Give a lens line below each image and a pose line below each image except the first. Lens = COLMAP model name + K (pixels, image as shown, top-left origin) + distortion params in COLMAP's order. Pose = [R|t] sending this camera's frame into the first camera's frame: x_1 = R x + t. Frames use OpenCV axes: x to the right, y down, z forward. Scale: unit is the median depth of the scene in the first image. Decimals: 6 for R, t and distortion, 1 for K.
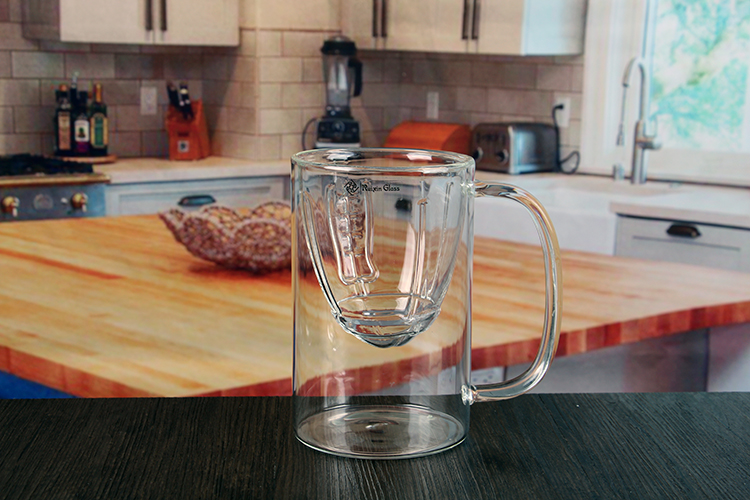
lens RADIAL K [[1284.9, 0, 375.0], [0, 1284.9, 250.0], [0, 0, 1]] dist [0.012926, 0.651782]
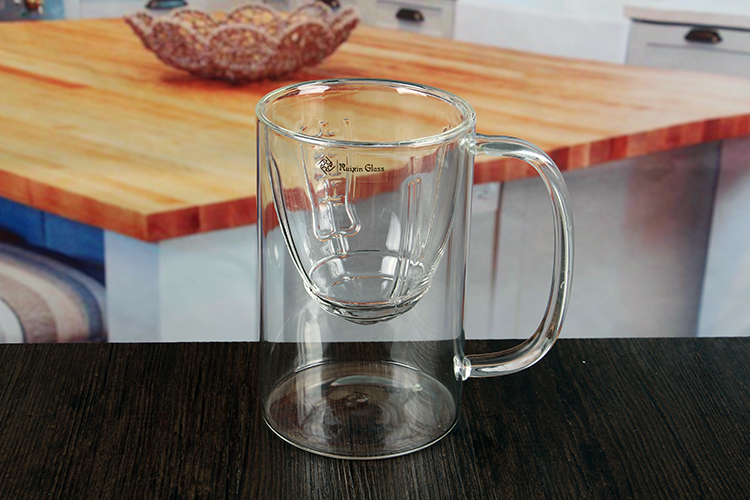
lens RADIAL K [[1284.9, 0, 375.0], [0, 1284.9, 250.0], [0, 0, 1]] dist [0.012926, 0.651782]
pose [[0.999914, 0.011546, 0.006281, 0.003640], [-0.012693, 0.972328, 0.233275, -0.082292], [-0.003414, -0.233335, 0.972391, 0.081281]]
